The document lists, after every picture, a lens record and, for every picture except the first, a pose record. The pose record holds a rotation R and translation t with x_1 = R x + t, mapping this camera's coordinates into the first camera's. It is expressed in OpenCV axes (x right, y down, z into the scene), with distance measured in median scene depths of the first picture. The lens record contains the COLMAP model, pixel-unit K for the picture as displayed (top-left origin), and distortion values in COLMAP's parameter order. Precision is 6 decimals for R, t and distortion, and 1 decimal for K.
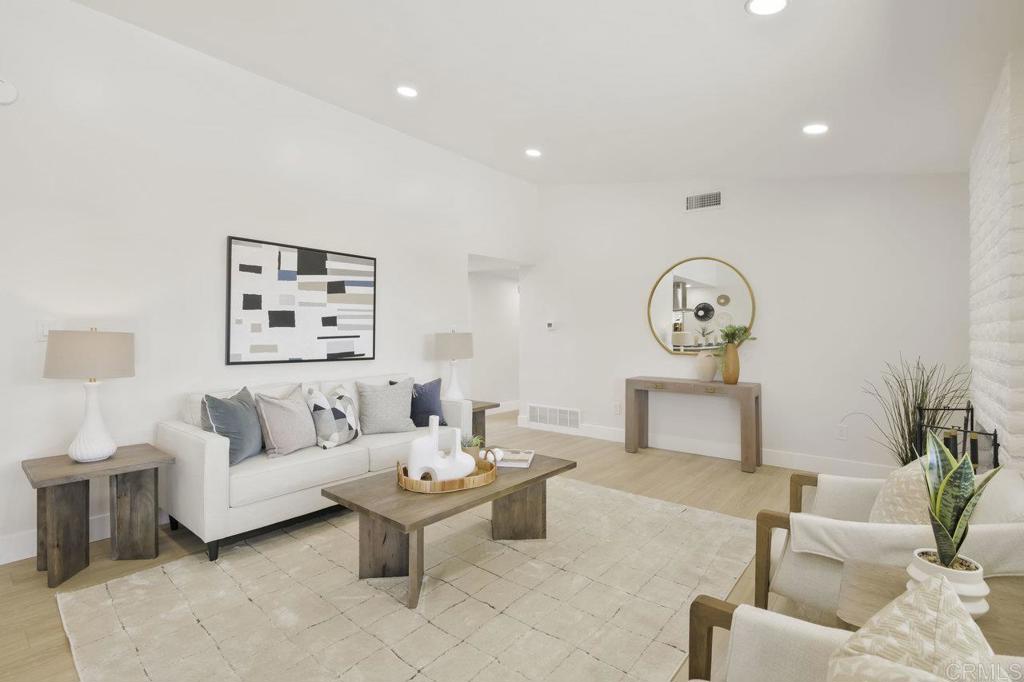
lens RADIAL K [[474.0, 0, 513.7], [0, 474.0, 337.0], [0, 0, 1]] dist [-0.018775, 0.000469]
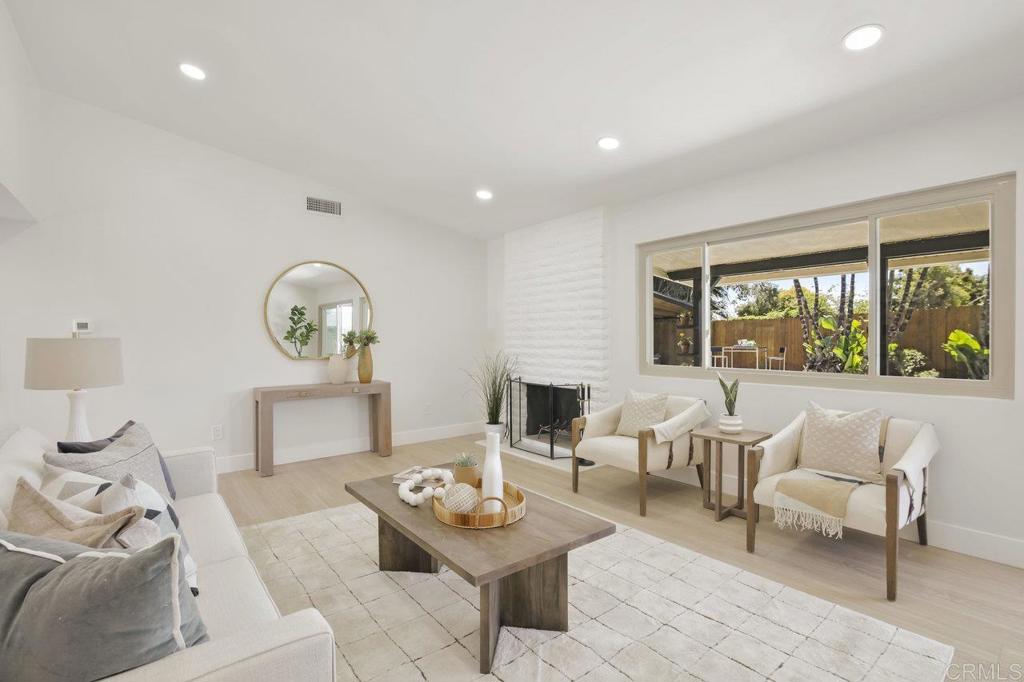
lens RADIAL K [[474.0, 0, 512.3], [0, 474.0, 342.9], [0, 0, 1]] dist [-0.018775, 0.000469]
pose [[0.216309, -0.012933, 0.976239, -0.518326], [0.013924, 0.999851, 0.010160, 0.000166], [-0.976226, 0.011395, 0.216457, 0.408781]]
